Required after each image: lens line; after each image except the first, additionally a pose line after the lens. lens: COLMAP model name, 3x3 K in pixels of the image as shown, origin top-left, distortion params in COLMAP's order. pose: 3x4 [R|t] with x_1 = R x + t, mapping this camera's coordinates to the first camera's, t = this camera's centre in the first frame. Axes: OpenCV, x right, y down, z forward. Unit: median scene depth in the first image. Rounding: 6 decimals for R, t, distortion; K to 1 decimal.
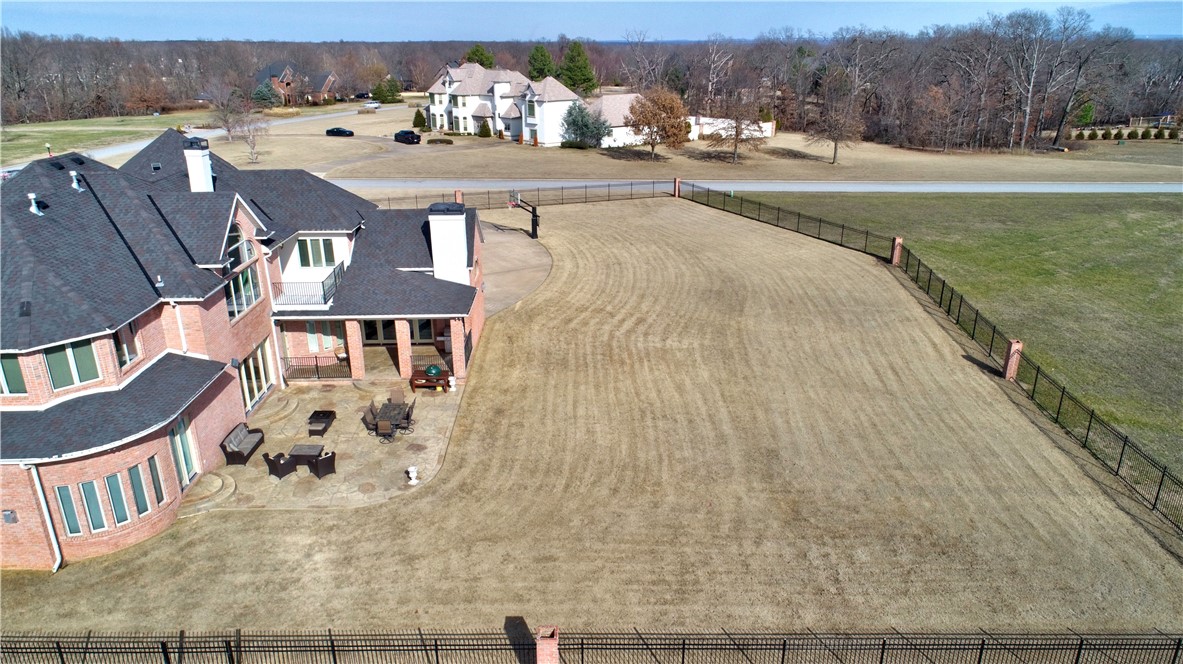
lens RADIAL K [[790.8, 0, 592.3], [0, 790.8, 362.0], [0, 0, 1]] dist [0.000625, -0.000120]
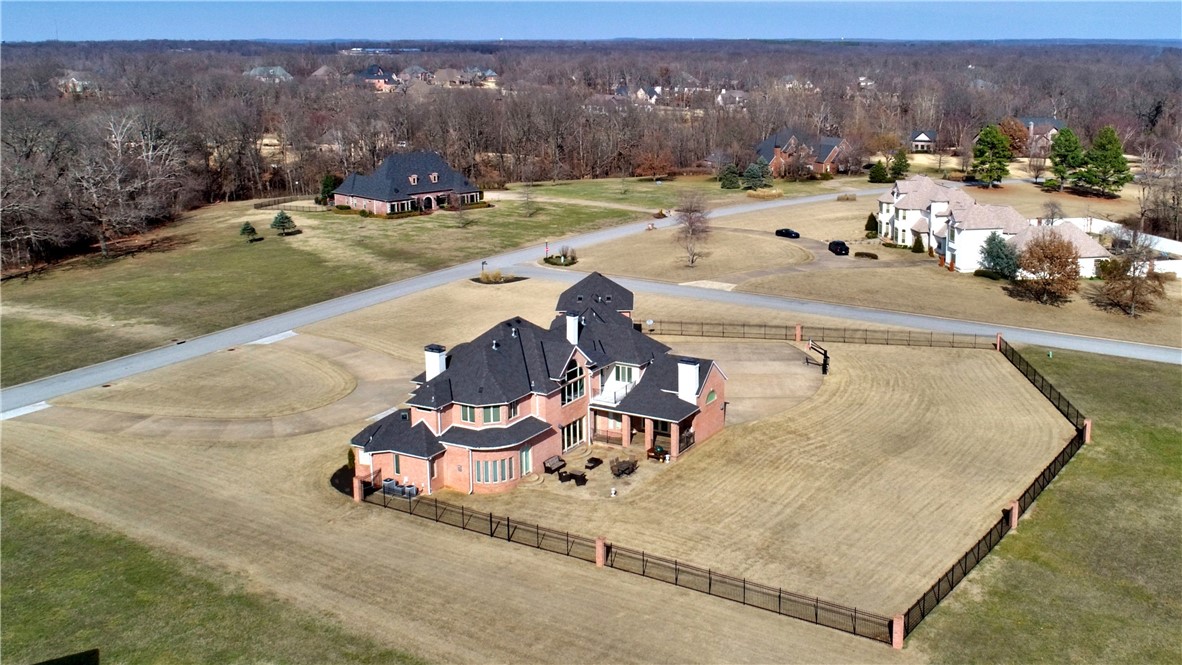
lens RADIAL K [[893.7, 0, 591.0], [0, 893.7, 332.5], [0, 0, 1]] dist [0.004737, -0.011973]
pose [[0.849679, 0.111604, -0.515355, 0.680354], [-0.186987, 0.977603, -0.096584, -0.023285], [0.493033, 0.178431, 0.851517, -0.850162]]
